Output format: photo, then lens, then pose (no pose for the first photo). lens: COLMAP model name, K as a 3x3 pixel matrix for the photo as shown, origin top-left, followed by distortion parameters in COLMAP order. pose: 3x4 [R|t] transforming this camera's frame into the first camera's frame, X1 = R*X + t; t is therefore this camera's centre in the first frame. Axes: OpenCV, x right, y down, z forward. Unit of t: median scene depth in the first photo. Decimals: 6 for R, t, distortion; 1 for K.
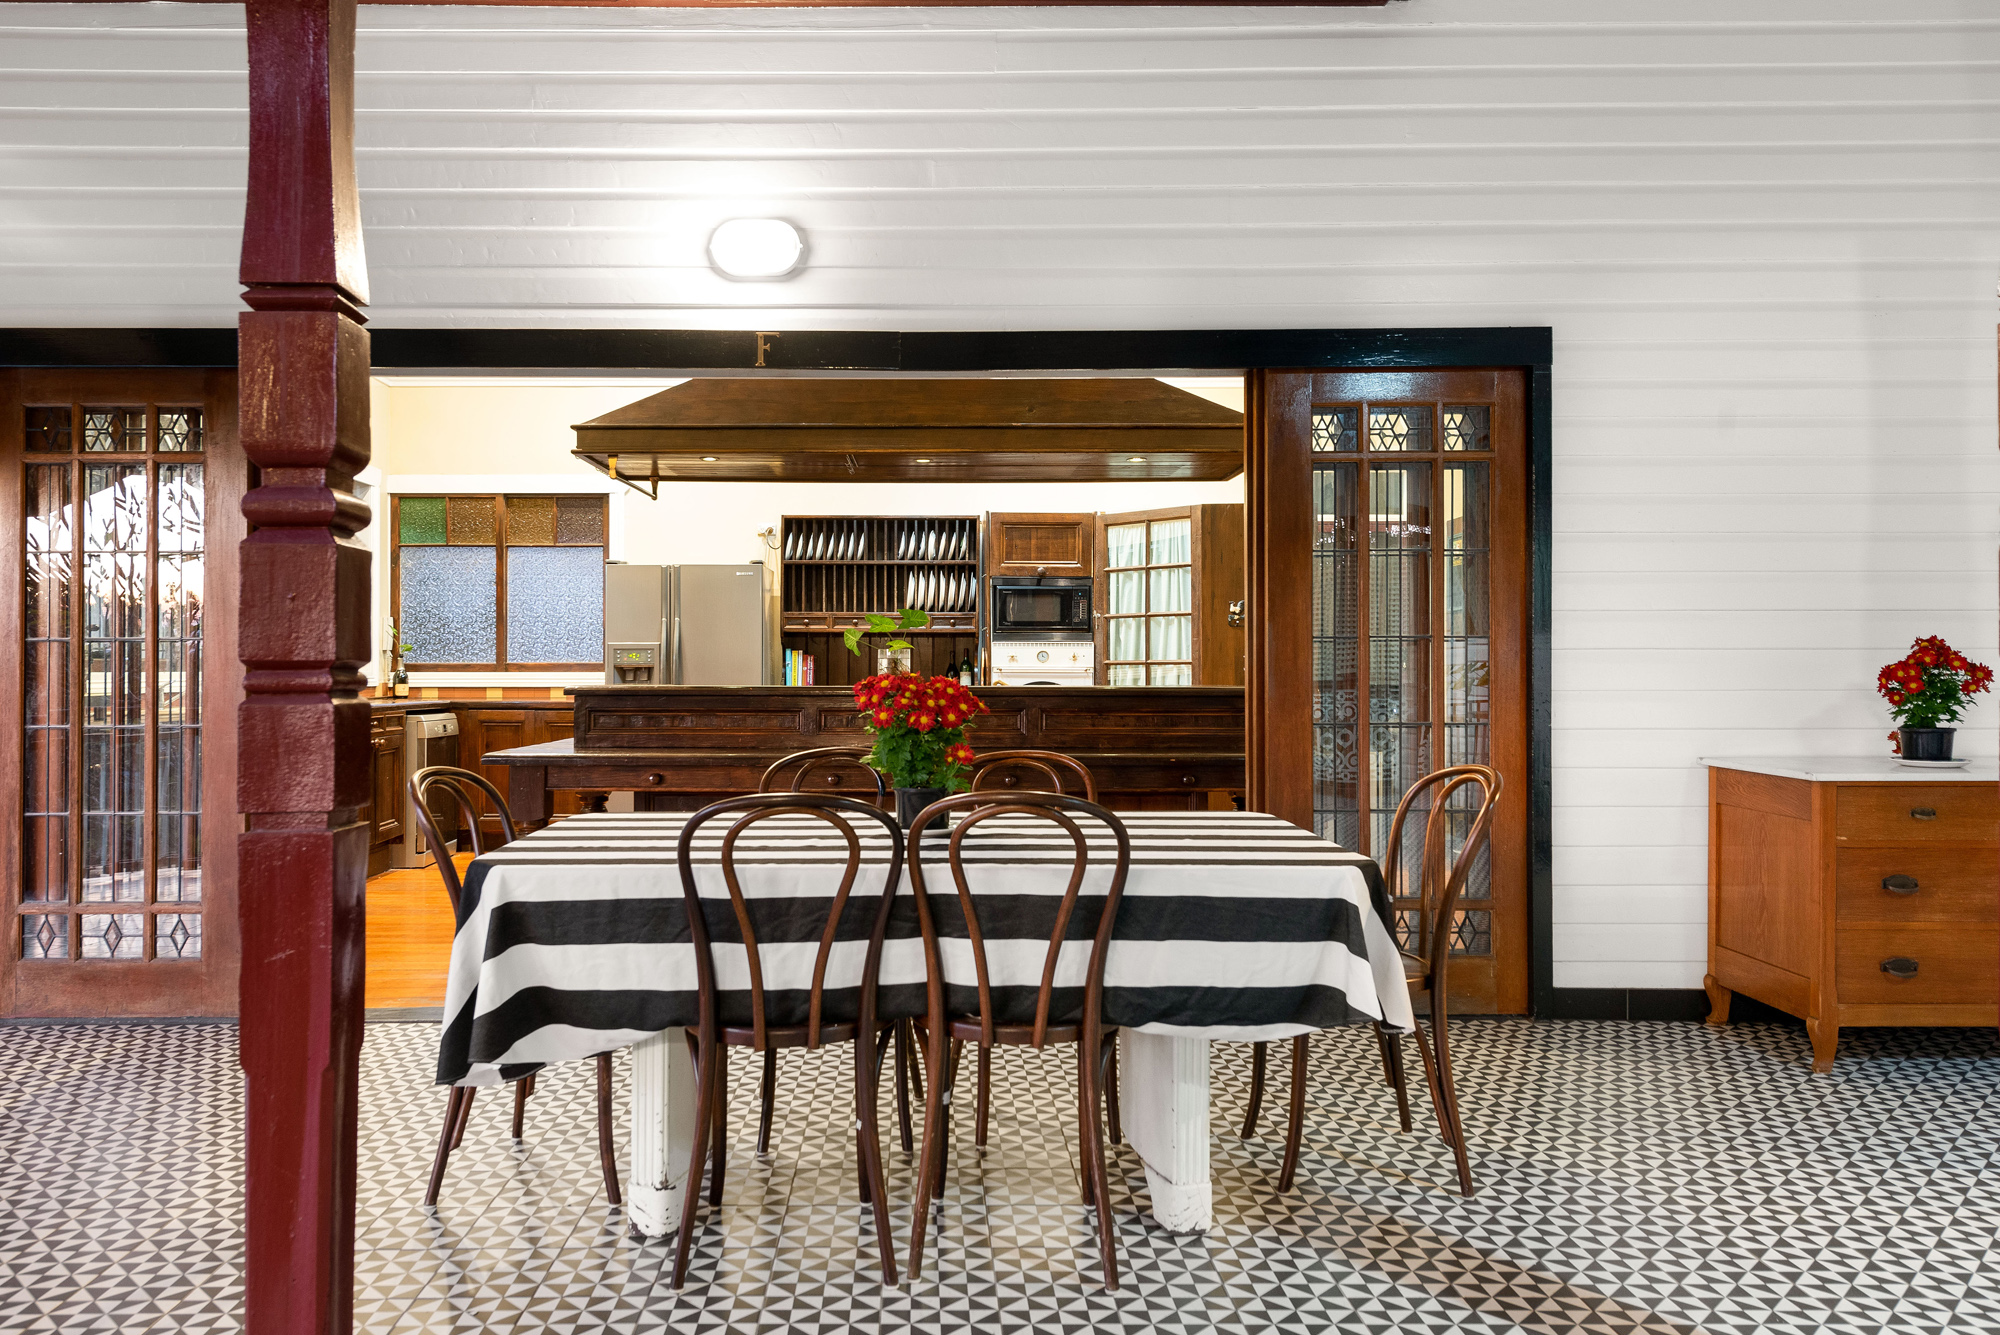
lens RADIAL K [[1365.5, 0, 1000.0], [0, 1365.5, 667.5], [0, 0, 1]] dist [0.017614, 0.001126]
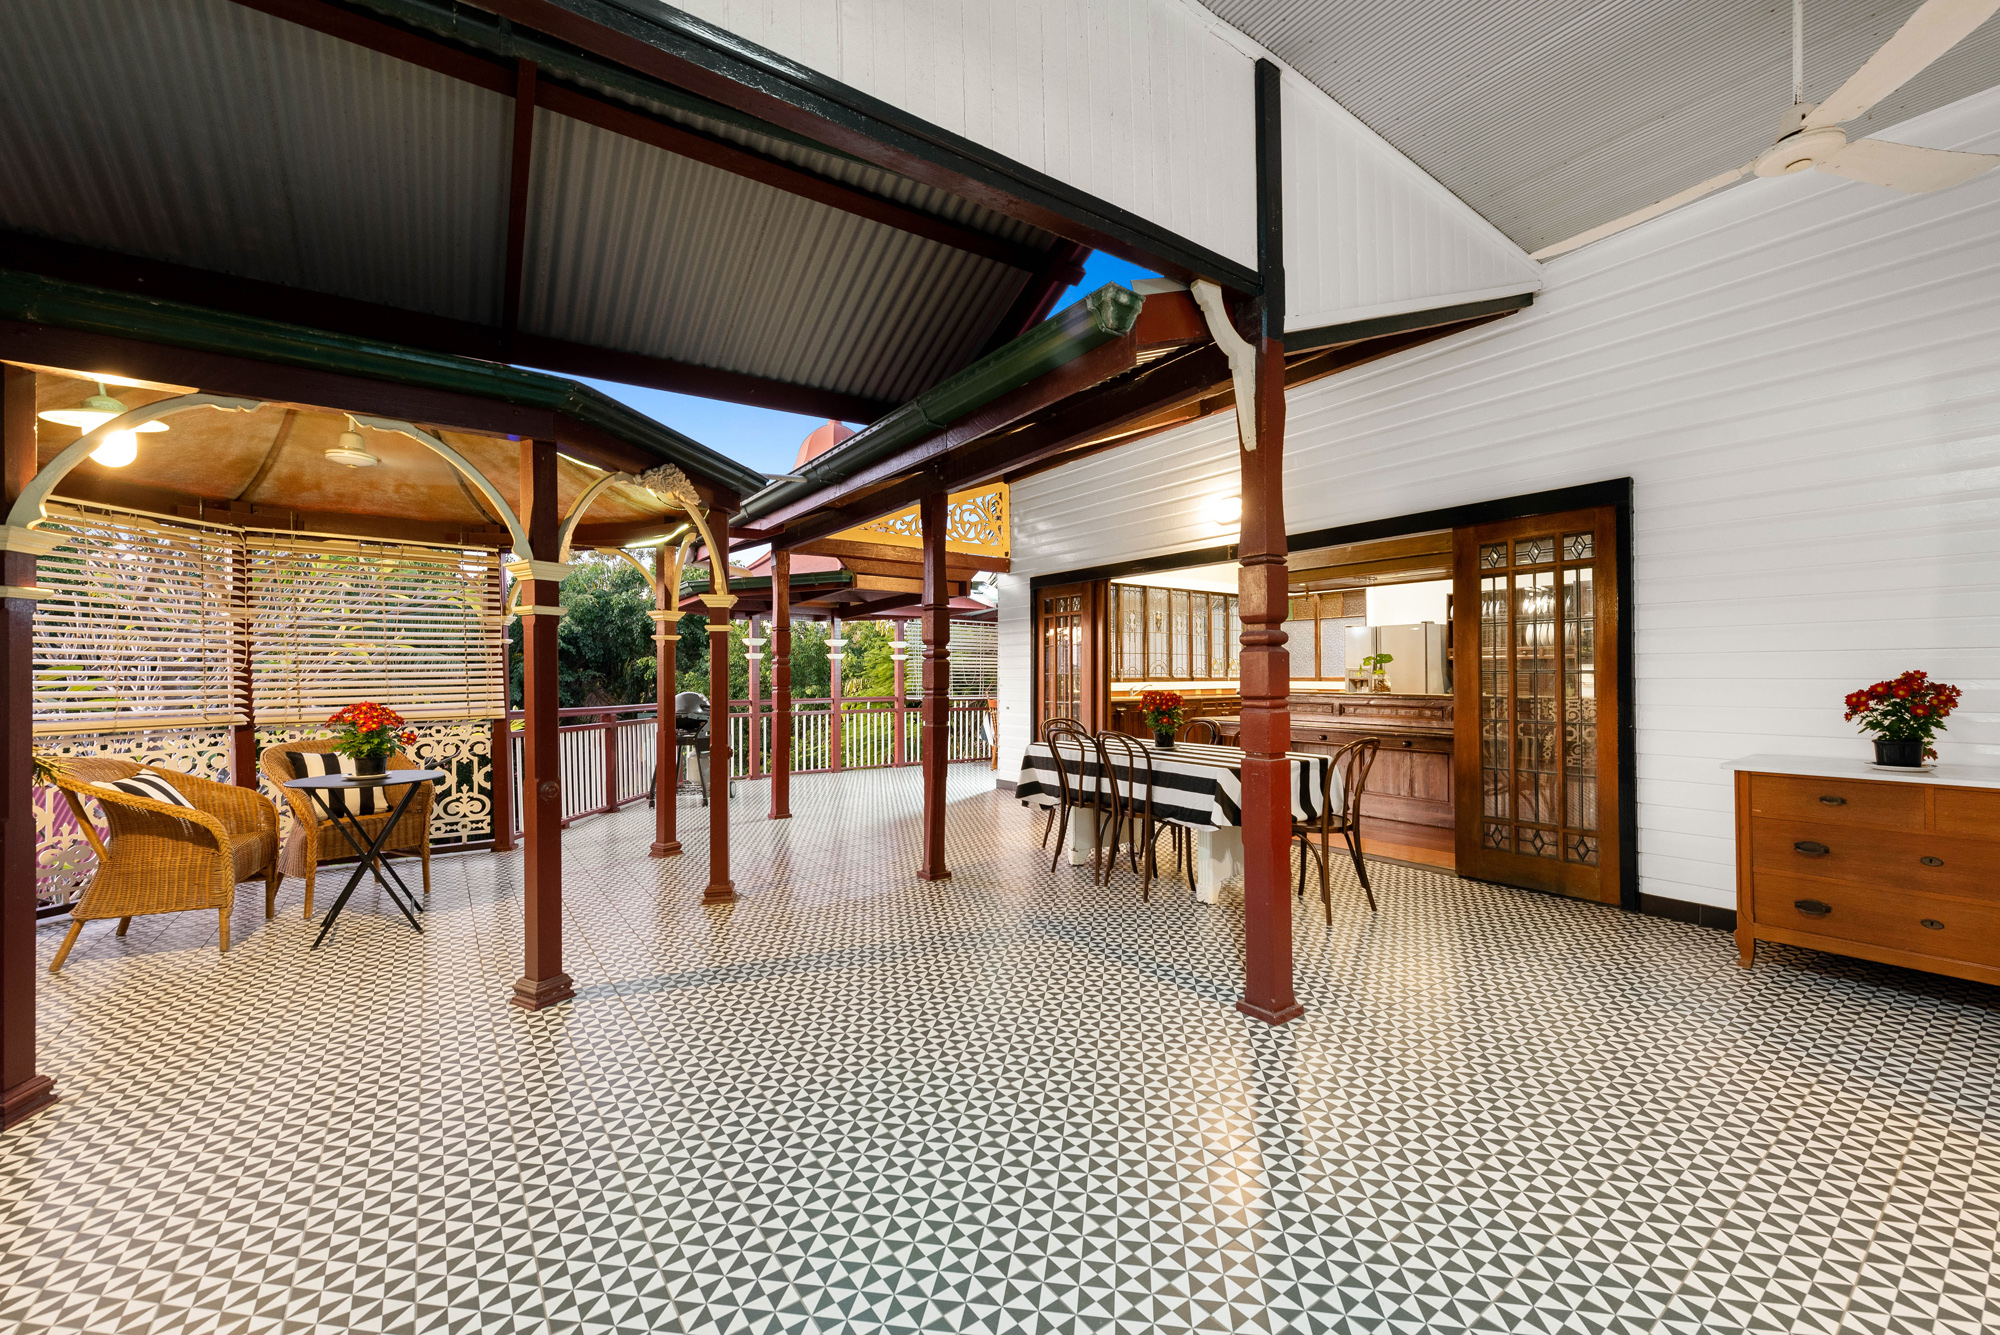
lens RADIAL K [[802.2, 0, 1000.0], [0, 802.2, 667.5], [0, 0, 1]] dist [-0.000041, -0.000048]
pose [[0.571822, -0.008267, -0.820336, 0.807747], [0.003168, 0.999964, -0.007869, -0.023138], [0.820372, 0.001901, 0.571827, -0.144091]]
